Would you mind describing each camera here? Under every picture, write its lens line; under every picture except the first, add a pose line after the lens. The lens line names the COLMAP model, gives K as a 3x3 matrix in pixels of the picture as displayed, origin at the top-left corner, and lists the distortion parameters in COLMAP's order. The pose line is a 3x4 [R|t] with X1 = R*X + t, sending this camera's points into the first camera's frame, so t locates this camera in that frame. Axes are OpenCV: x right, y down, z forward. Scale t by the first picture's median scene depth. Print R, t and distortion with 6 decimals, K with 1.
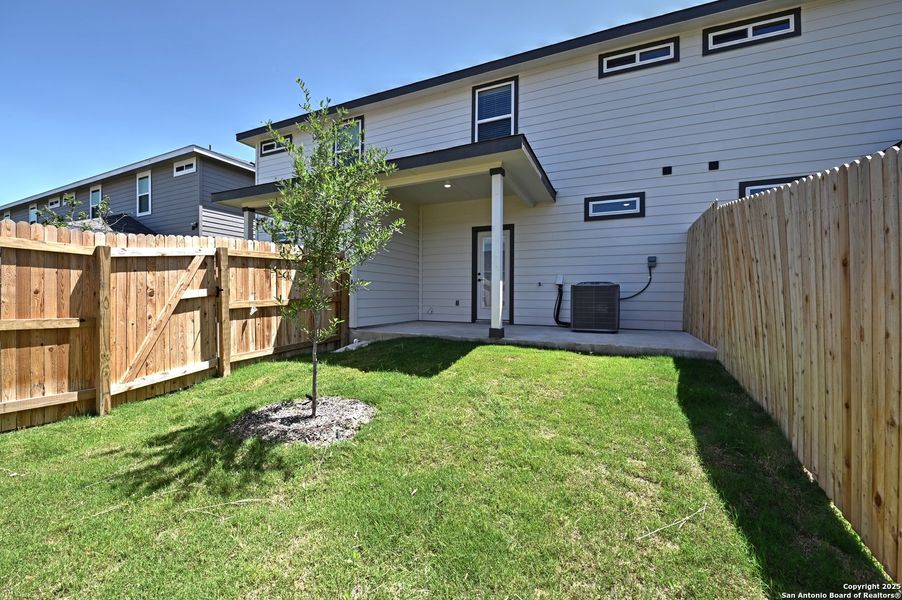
lens RADIAL K [[363.6, 0, 451.2], [0, 363.6, 302.3], [0, 0, 1]] dist [-0.018713, -0.000234]
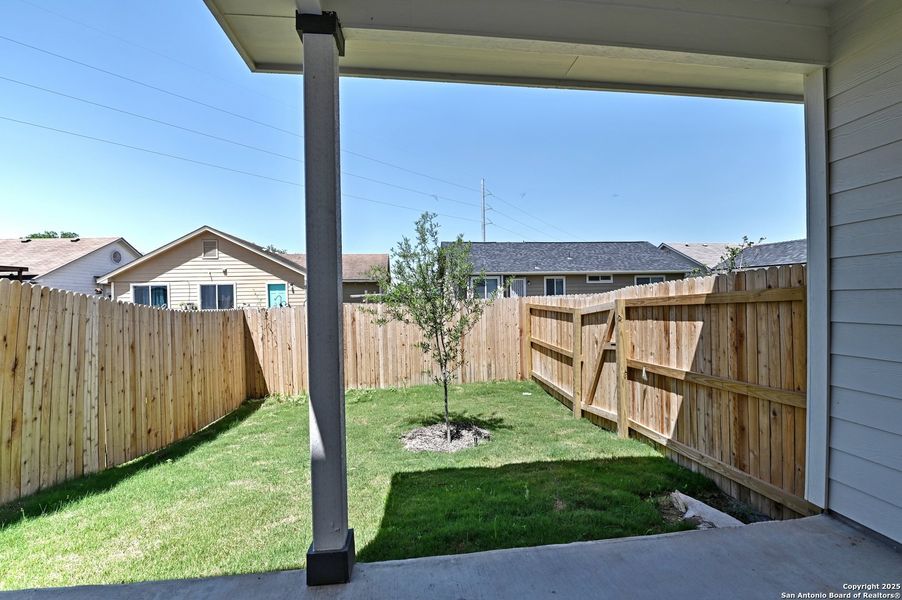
lens RADIAL K [[363.6, 0, 451.2], [0, 363.6, 302.3], [0, 0, 1]] dist [-0.018713, -0.000234]
pose [[-0.852733, 0.012175, -0.522206, 0.215375], [0.007016, 0.999905, 0.011856, -0.151986], [0.522301, 0.006446, -0.852737, 1.510842]]
